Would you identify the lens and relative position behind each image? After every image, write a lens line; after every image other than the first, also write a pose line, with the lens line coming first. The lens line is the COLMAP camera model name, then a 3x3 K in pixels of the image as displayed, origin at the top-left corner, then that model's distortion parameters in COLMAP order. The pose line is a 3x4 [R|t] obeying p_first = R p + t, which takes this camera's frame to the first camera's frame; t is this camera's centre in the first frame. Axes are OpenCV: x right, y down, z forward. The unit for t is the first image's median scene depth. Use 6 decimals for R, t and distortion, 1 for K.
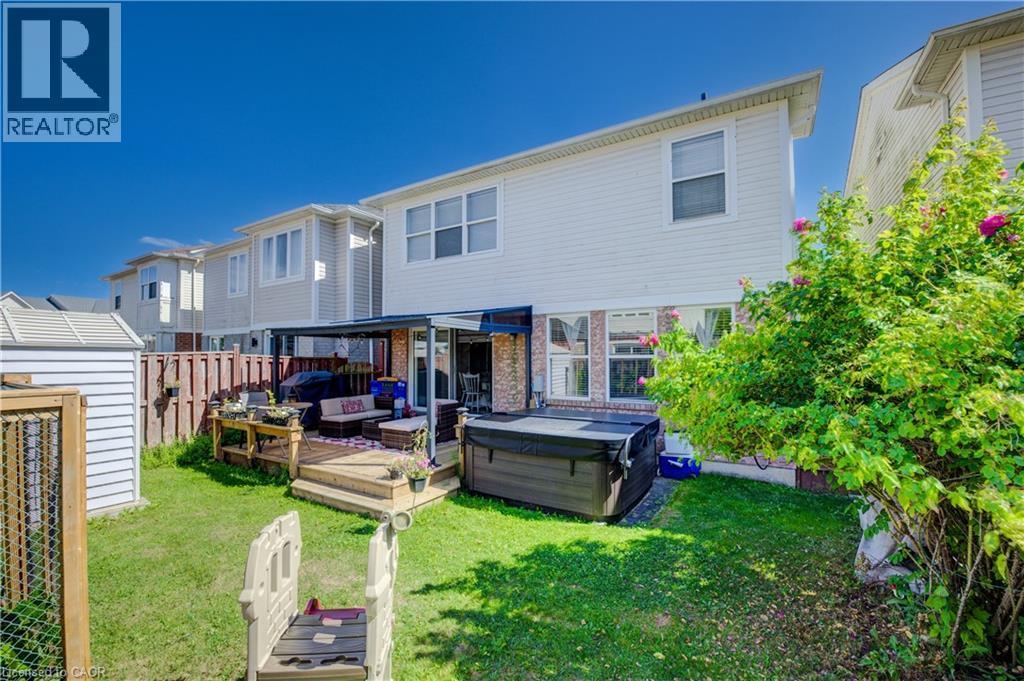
lens RADIAL K [[419.1, 0, 515.5], [0, 419.1, 349.9], [0, 0, 1]] dist [-0.023985, 0.000471]
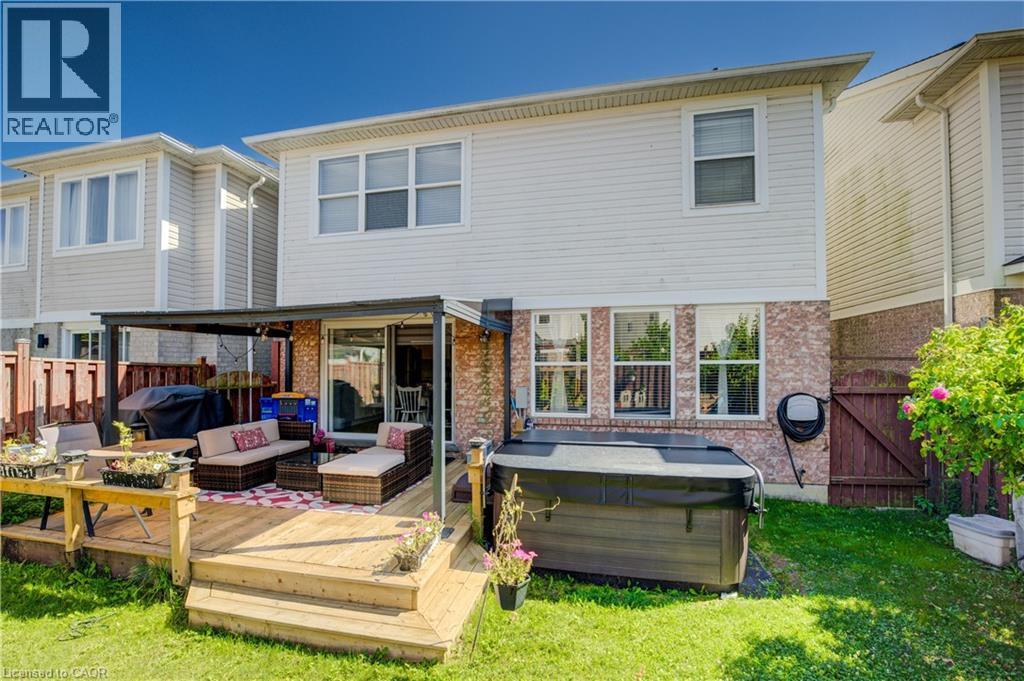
lens RADIAL K [[419.1, 0, 504.8], [0, 419.1, 360.7], [0, 0, 1]] dist [-0.023985, 0.000471]
pose [[0.948509, 0.006147, 0.316692, -0.239165], [-0.006397, 0.999980, -0.000250, 0.012091], [-0.316687, -0.001788, 0.948528, 0.282456]]
